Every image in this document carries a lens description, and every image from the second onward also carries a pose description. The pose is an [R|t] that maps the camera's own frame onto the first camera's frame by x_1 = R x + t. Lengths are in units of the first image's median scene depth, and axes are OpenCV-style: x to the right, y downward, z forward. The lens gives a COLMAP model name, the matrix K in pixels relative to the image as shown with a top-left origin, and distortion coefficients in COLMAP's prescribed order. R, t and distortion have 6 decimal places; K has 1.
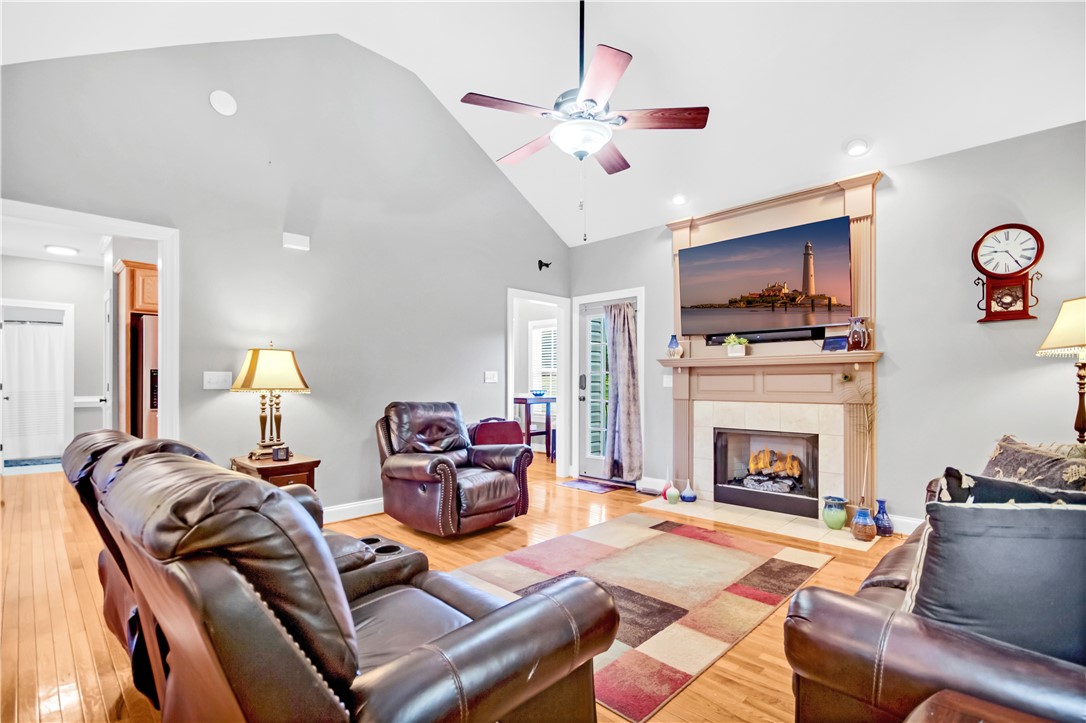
lens RADIAL K [[510.8, 0, 545.6], [0, 510.8, 379.2], [0, 0, 1]] dist [-0.000506, -0.000034]
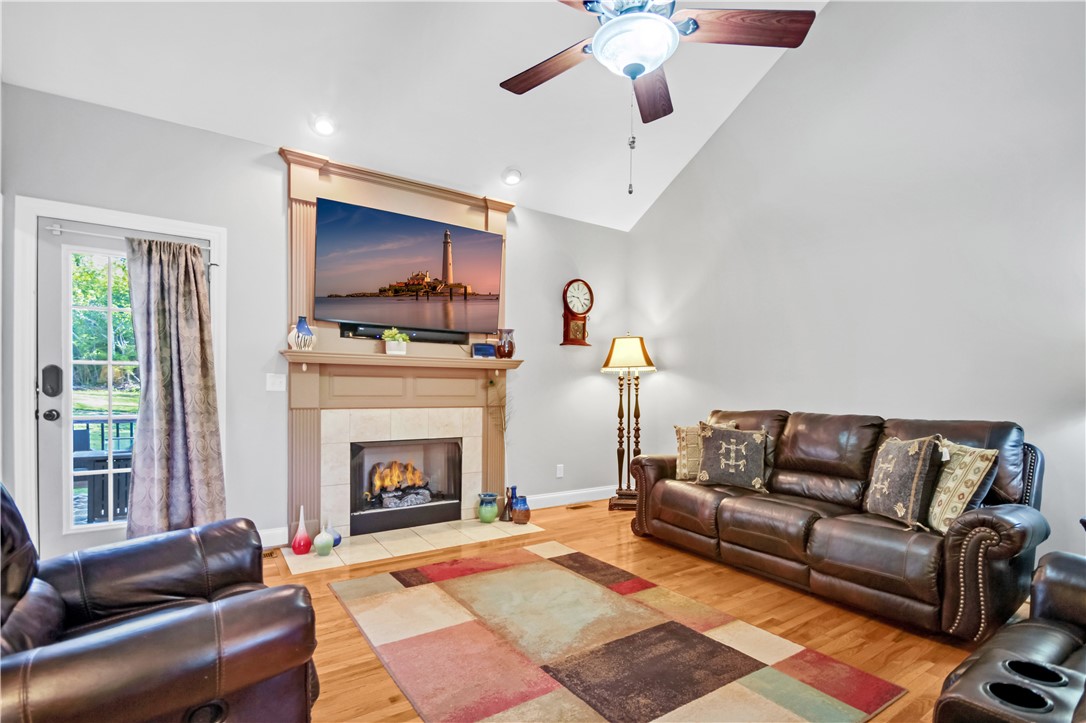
lens RADIAL K [[517.0, 0, 542.5], [0, 517.0, 395.5], [0, 0, 1]] dist [-0.000835, -0.000224]
pose [[0.196066, -0.014163, 0.980488, -0.444084], [-0.019359, 0.999645, 0.018311, 0.002129], [-0.980400, -0.022571, 0.195723, 0.634891]]
